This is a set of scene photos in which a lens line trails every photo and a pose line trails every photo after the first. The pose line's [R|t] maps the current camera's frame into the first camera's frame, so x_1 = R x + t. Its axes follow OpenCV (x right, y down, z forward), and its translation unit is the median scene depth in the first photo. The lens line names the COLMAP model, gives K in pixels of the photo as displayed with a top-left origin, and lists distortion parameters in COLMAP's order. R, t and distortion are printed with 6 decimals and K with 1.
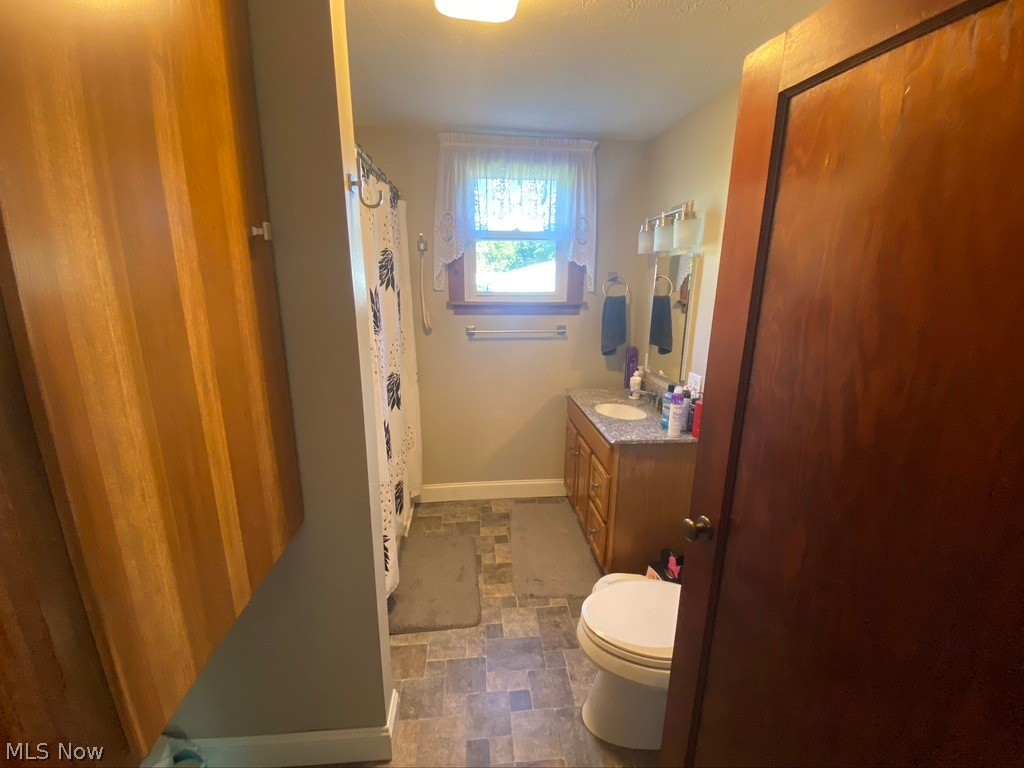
lens RADIAL K [[412.9, 0, 512.0], [0, 412.9, 384.0], [0, 0, 1]] dist [0.000560, -0.012896]
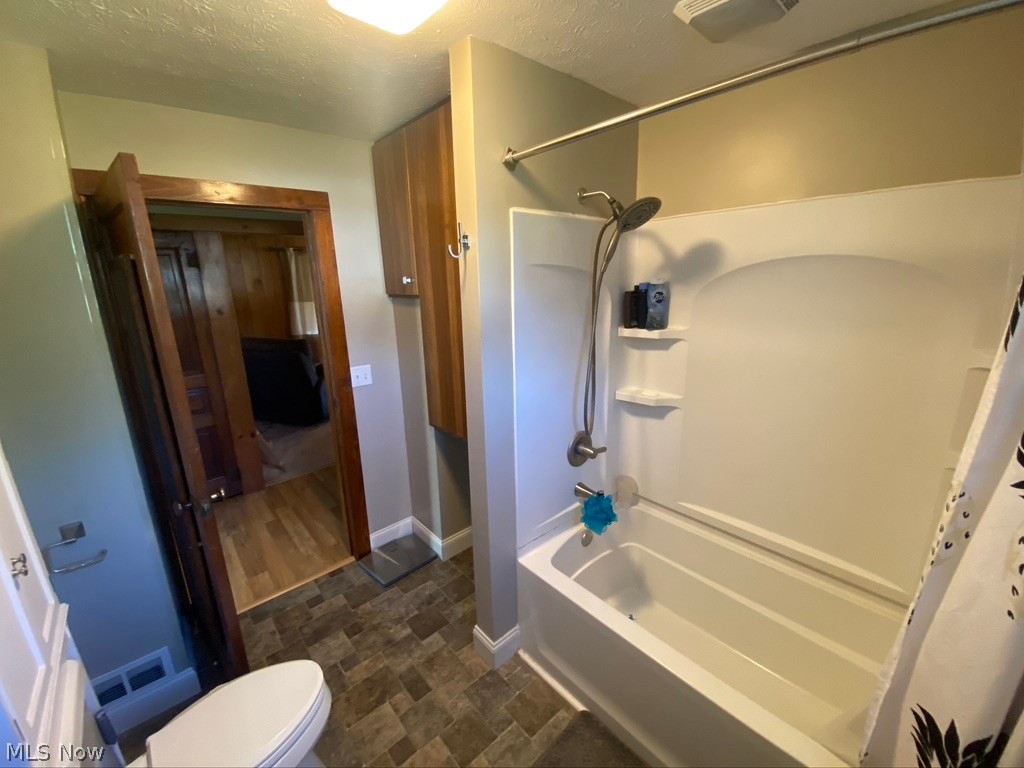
lens RADIAL K [[412.9, 0, 512.0], [0, 412.9, 384.0], [0, 0, 1]] dist [0.000560, -0.012896]
pose [[-0.812690, 0.153124, -0.562217, 0.219148], [-0.121143, 0.899372, 0.420065, -0.428585], [0.569964, 0.409491, -0.712361, 1.493518]]
